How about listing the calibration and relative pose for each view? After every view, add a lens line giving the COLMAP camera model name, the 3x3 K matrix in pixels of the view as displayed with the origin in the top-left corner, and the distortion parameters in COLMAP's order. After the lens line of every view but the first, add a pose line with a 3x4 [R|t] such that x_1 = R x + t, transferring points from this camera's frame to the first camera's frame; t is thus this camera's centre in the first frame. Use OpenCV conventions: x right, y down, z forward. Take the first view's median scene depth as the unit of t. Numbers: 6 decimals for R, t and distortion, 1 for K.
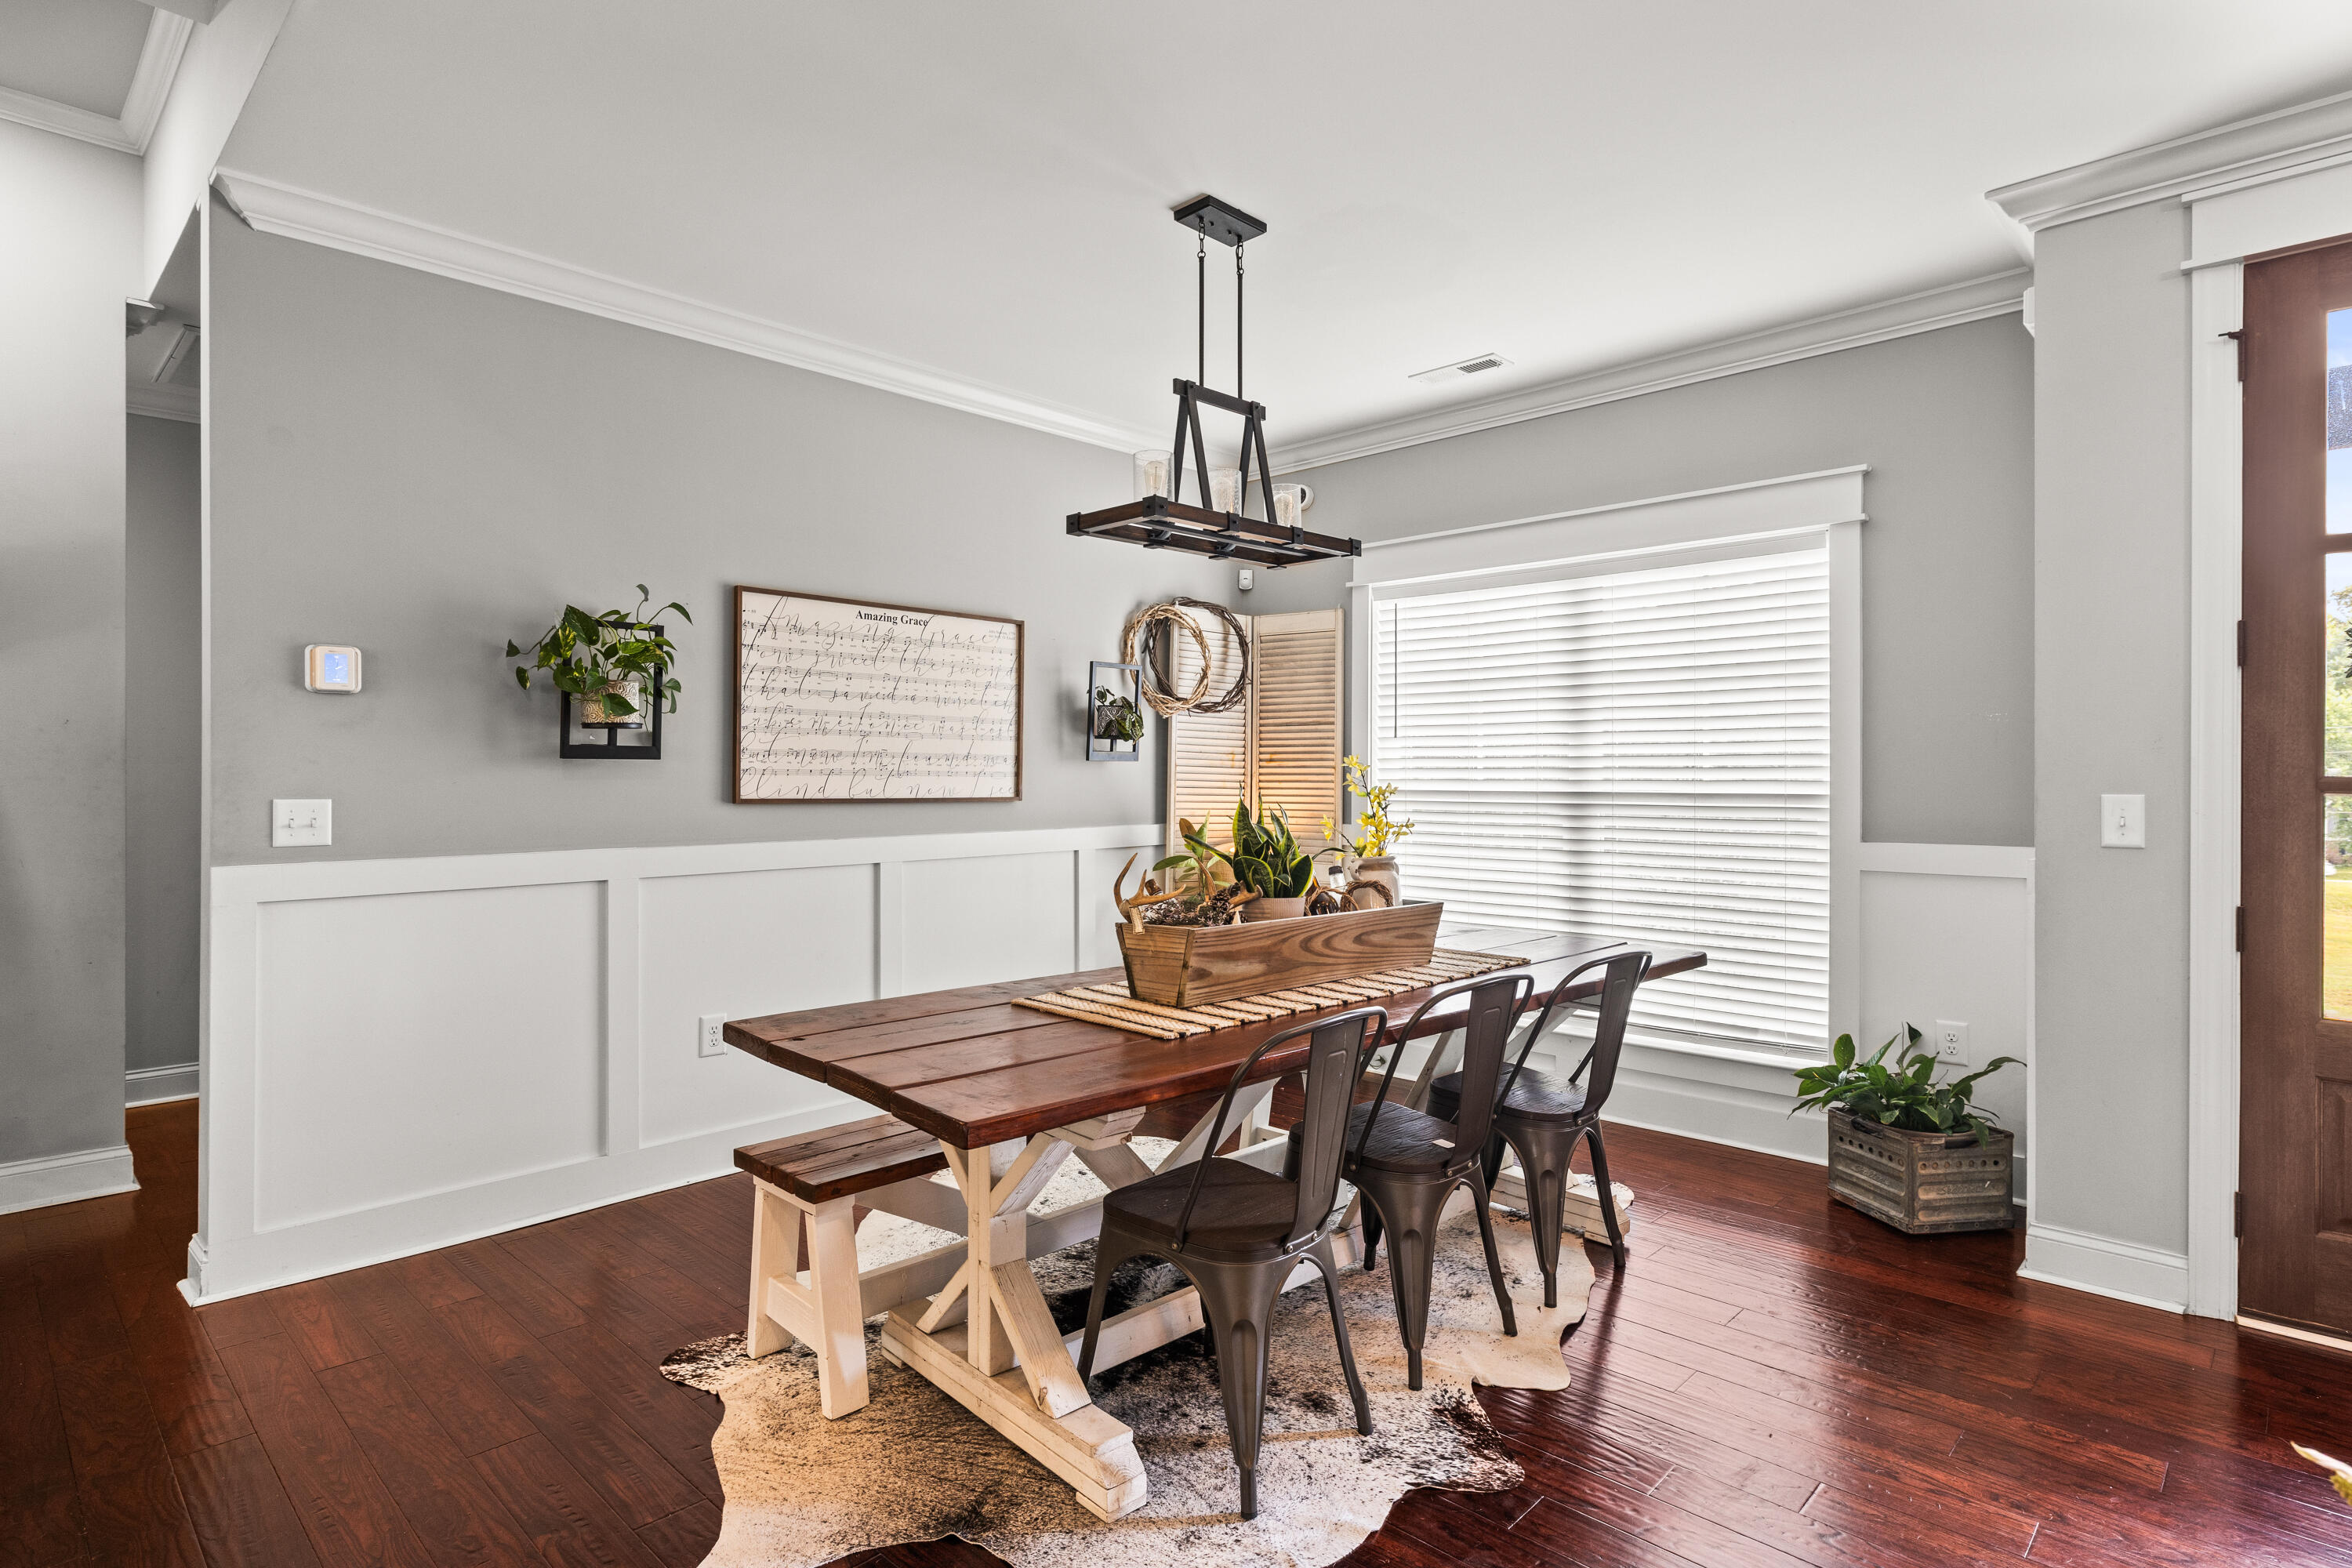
lens RADIAL K [[1201.7, 0, 1179.6], [0, 1201.7, 776.6], [0, 0, 1]] dist [-0.003049, 0.000933]
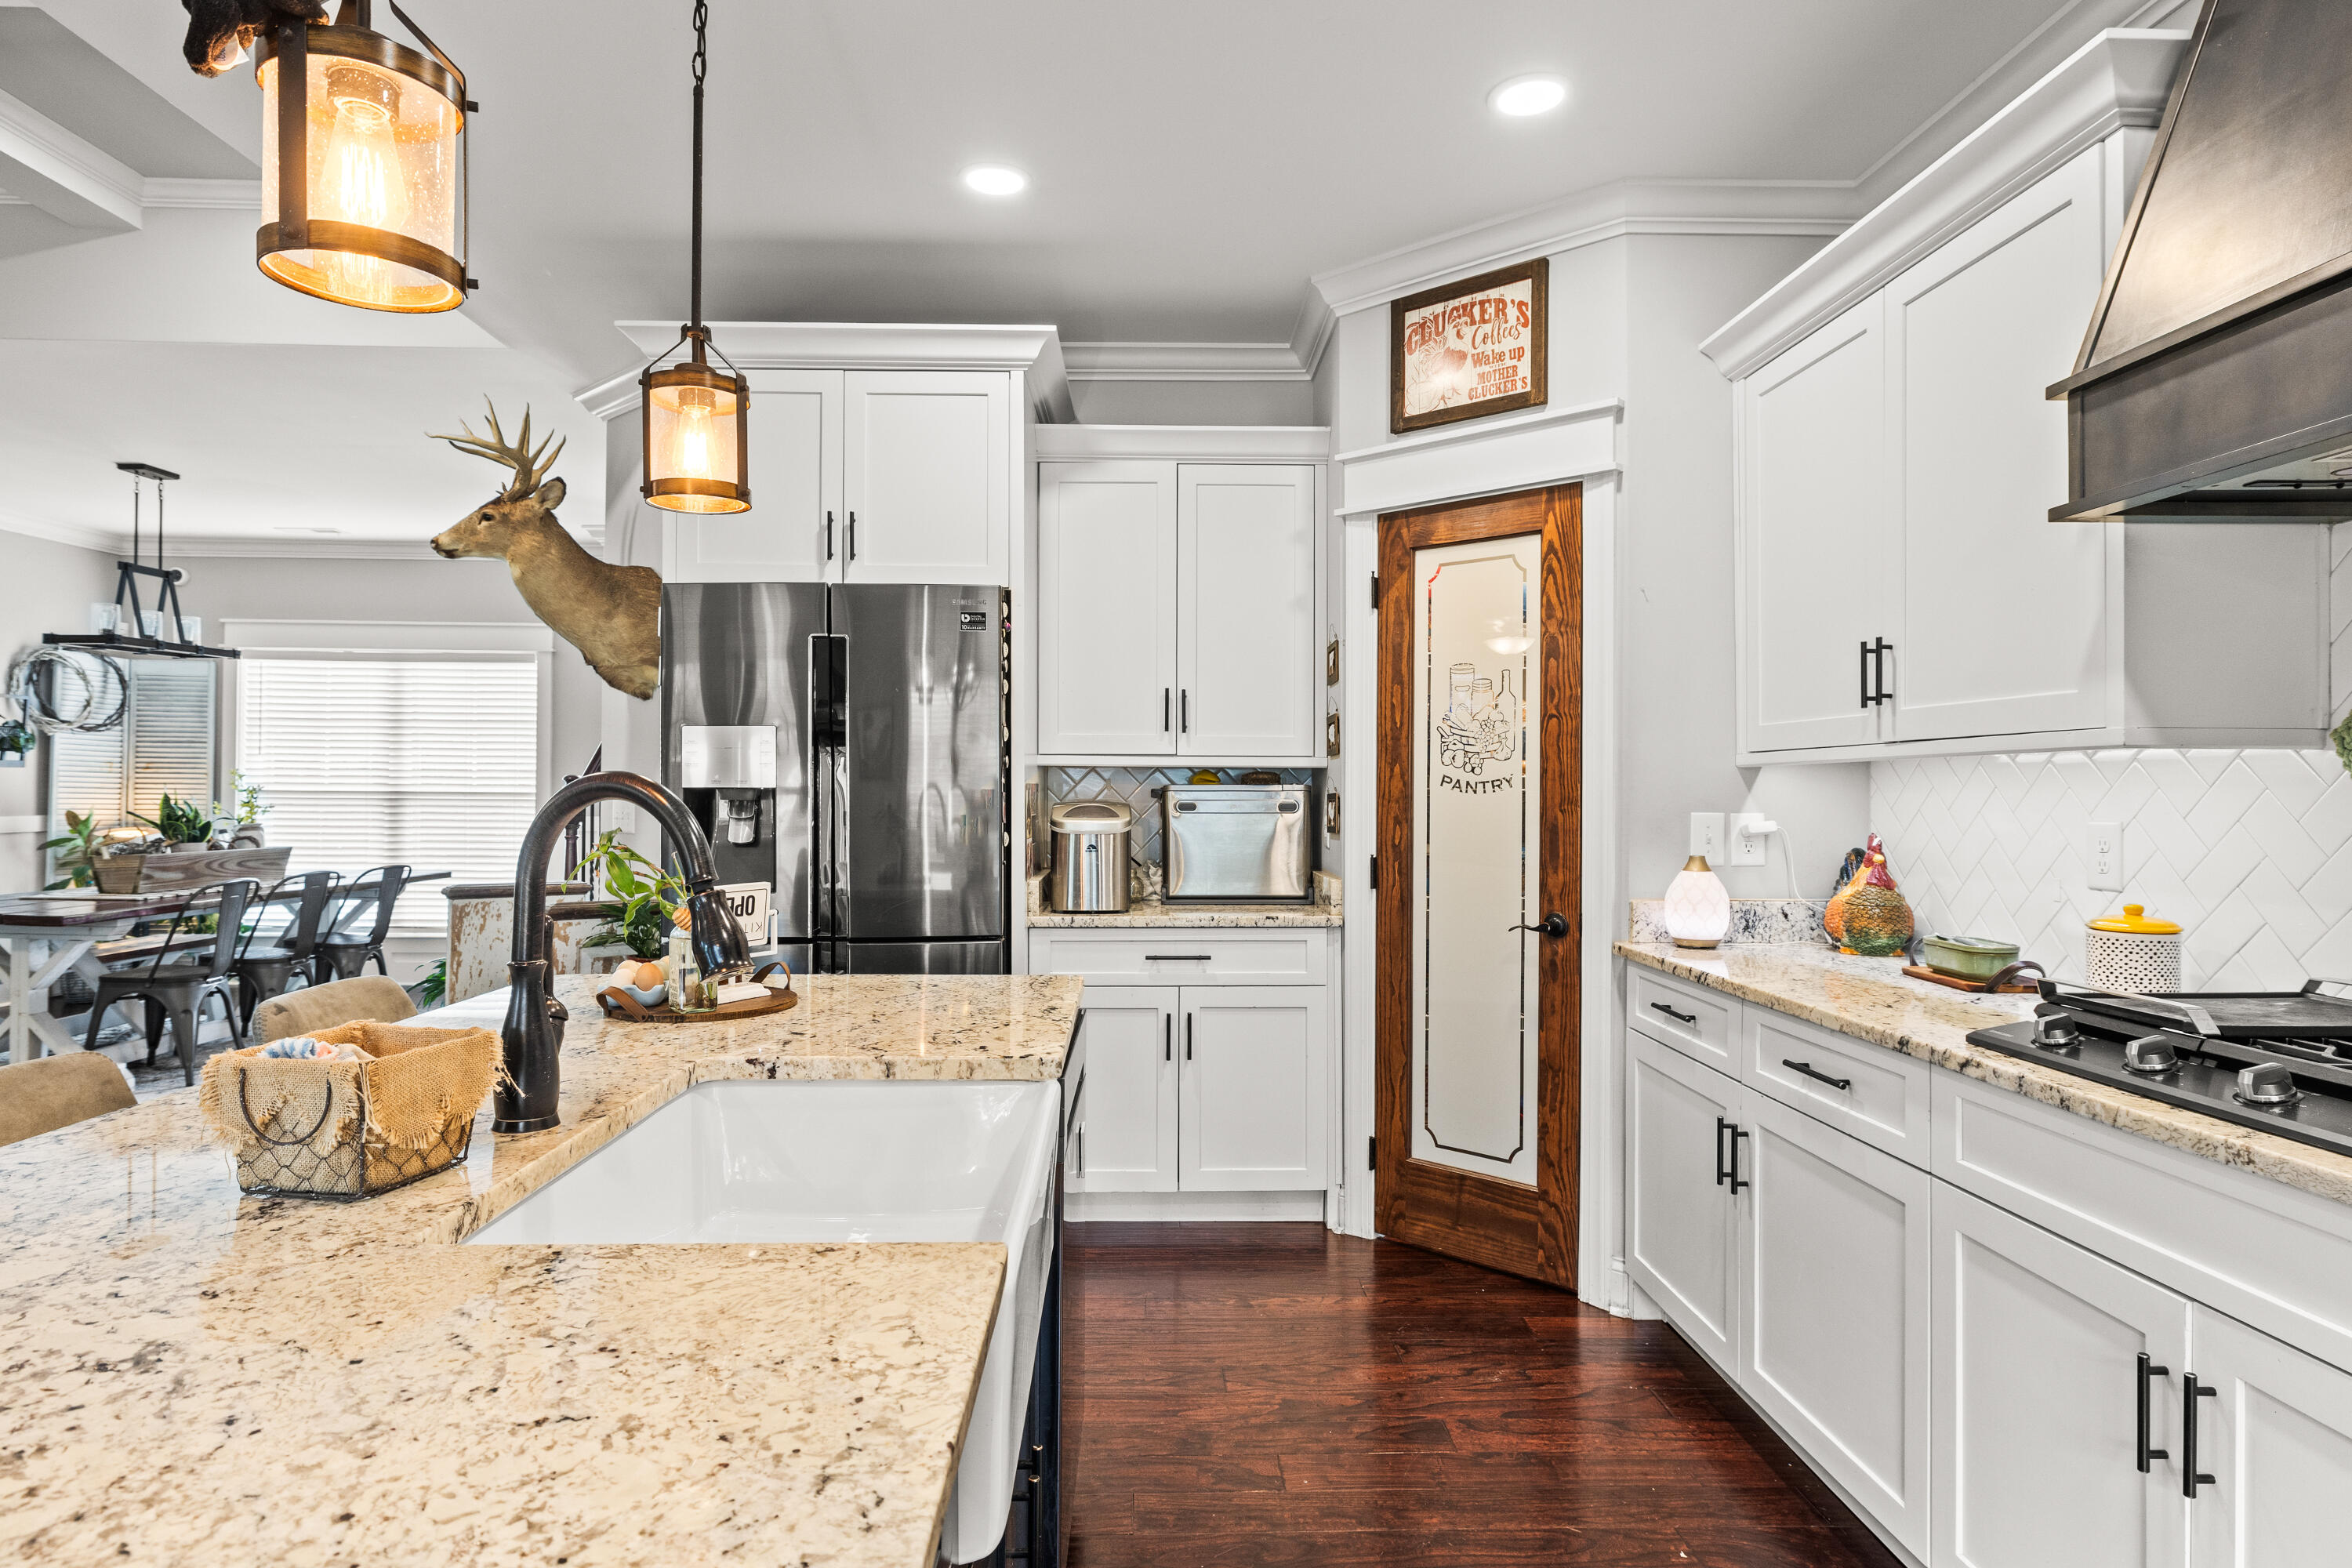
lens RADIAL K [[1274.9, 0, 1193.4], [0, 1274.9, 780.6], [0, 0, 1]] dist [0.000436, -0.004108]
pose [[0.684048, 0.008681, 0.729386, -0.228802], [-0.007417, 0.999960, -0.004946, -0.001064], [-0.729400, -0.002026, 0.684085, -1.172416]]
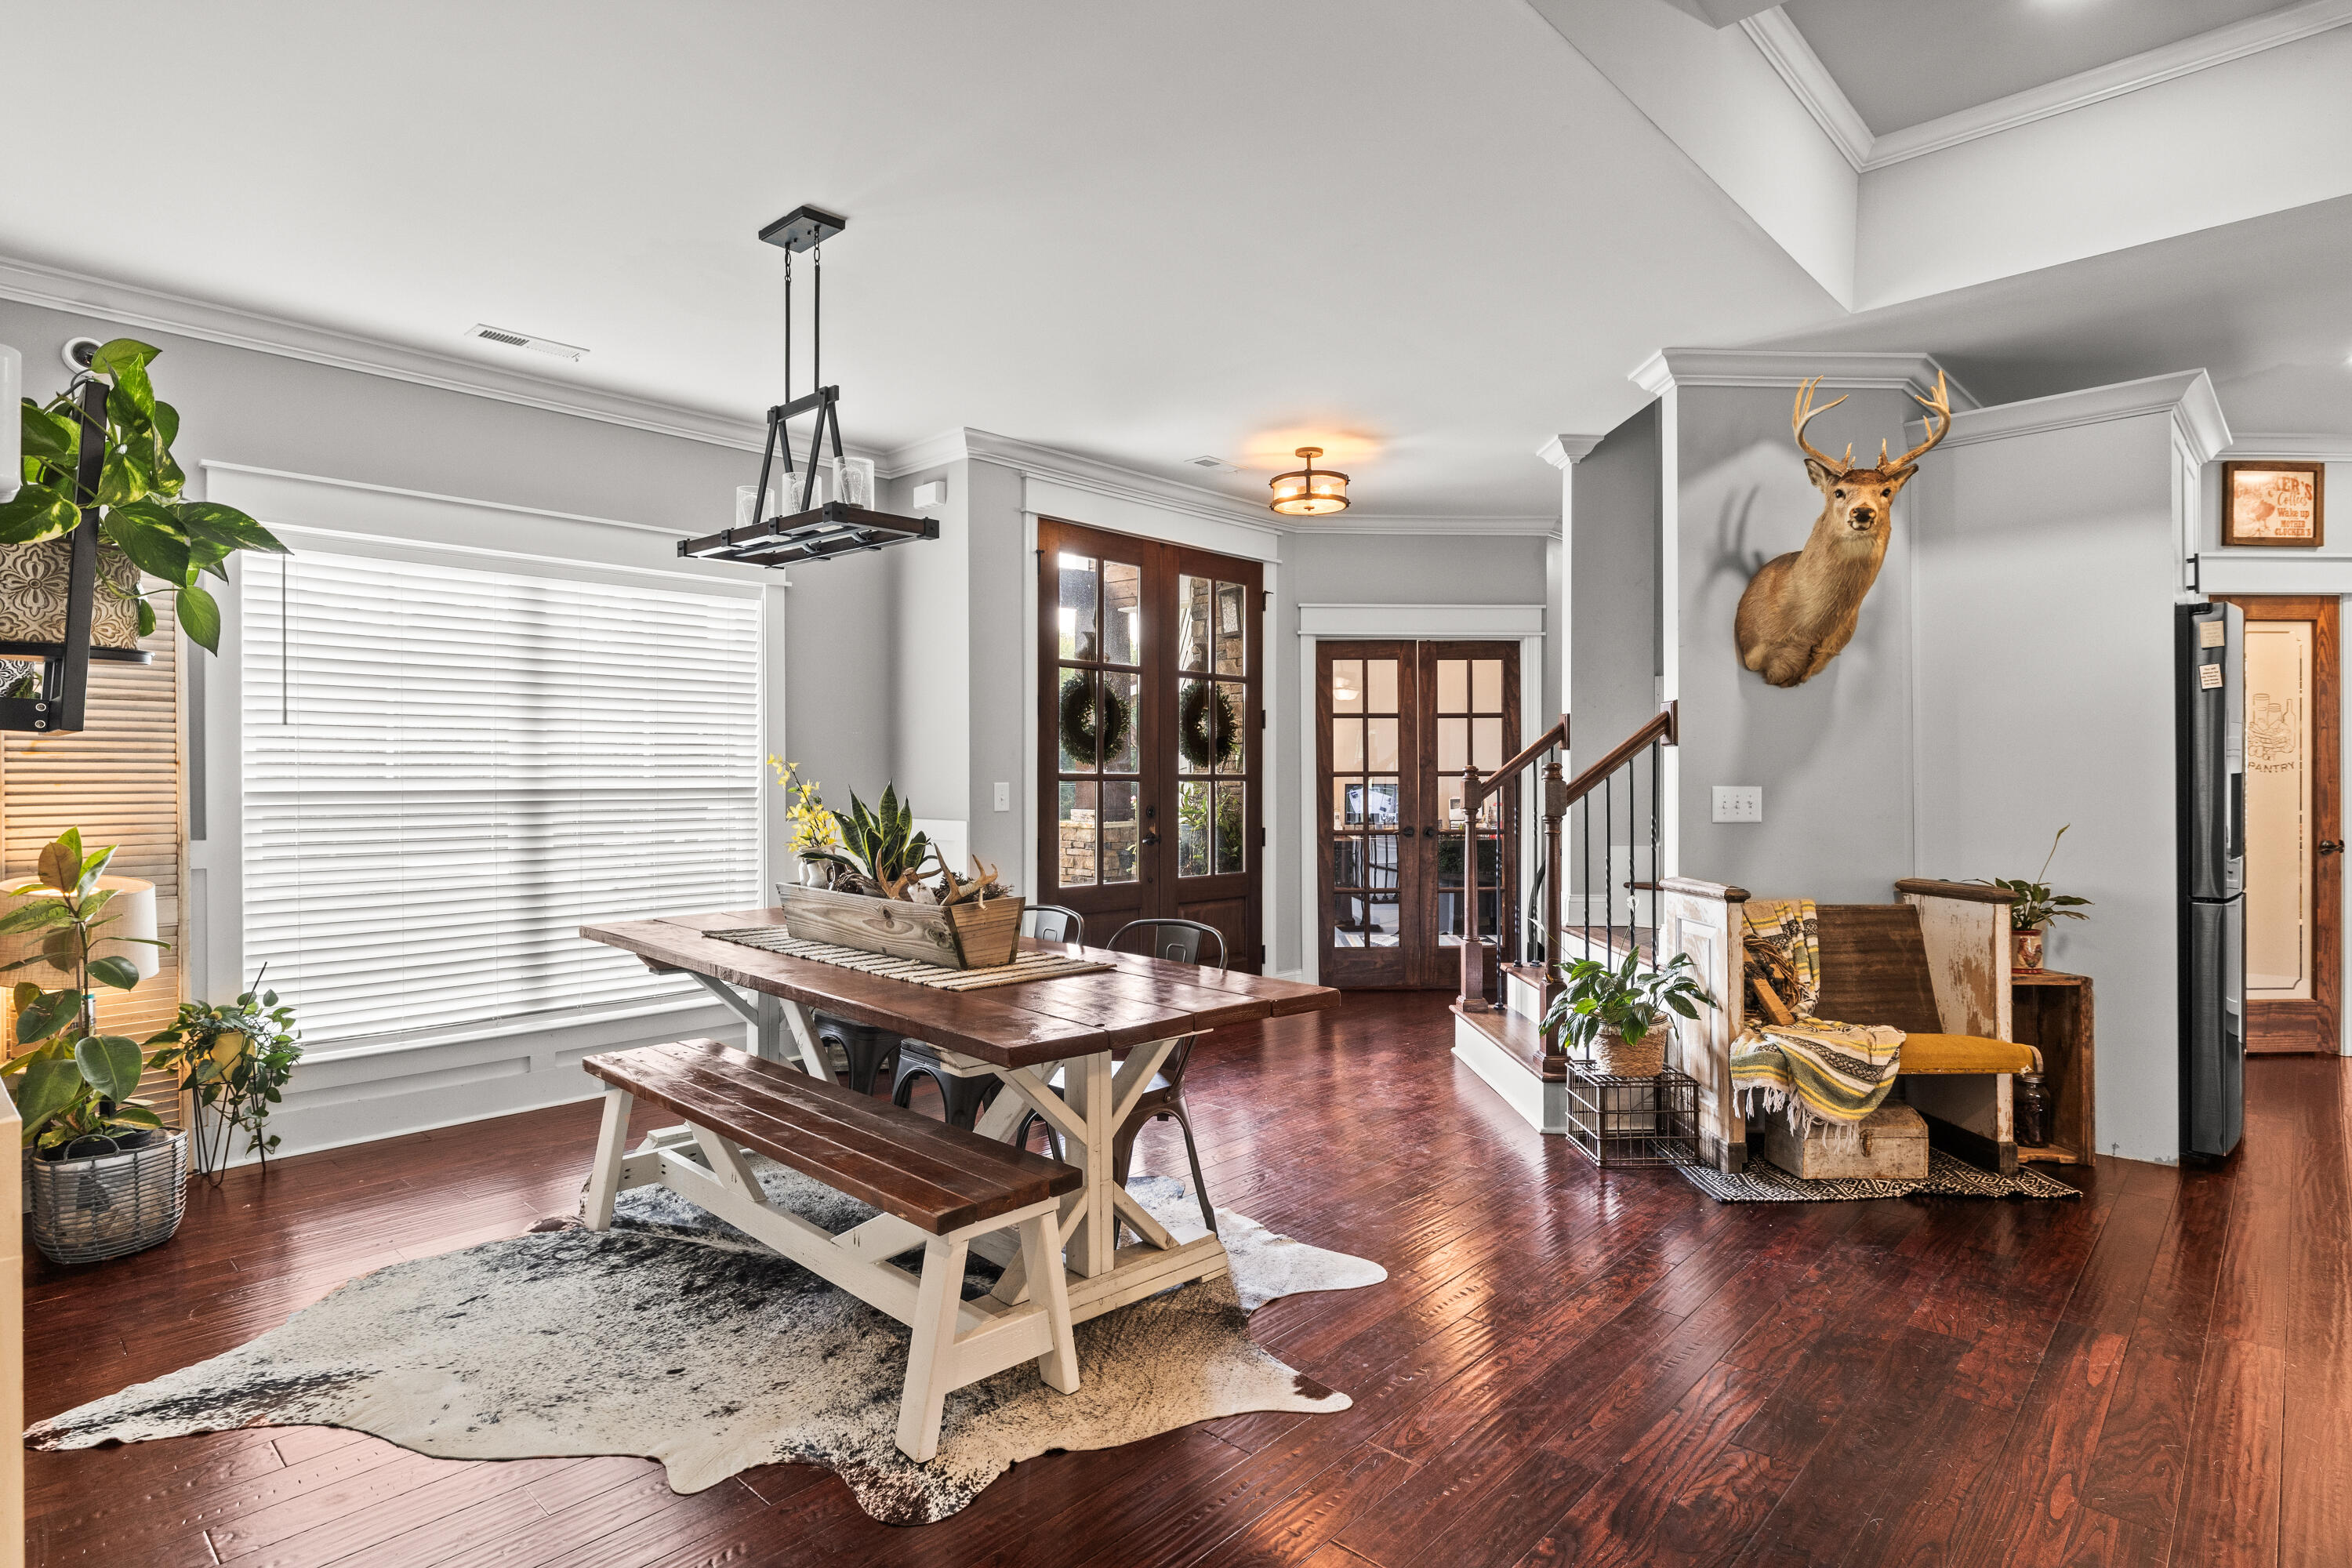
lens RADIAL K [[1201.7, 0, 1182.7], [0, 1201.7, 779.2], [0, 0, 1]] dist [-0.003049, 0.000933]
pose [[-0.018641, -0.005025, 0.999814, -0.805945], [0.002025, 0.999985, 0.005064, -0.000012], [-0.999824, 0.002119, -0.018630, 0.559508]]
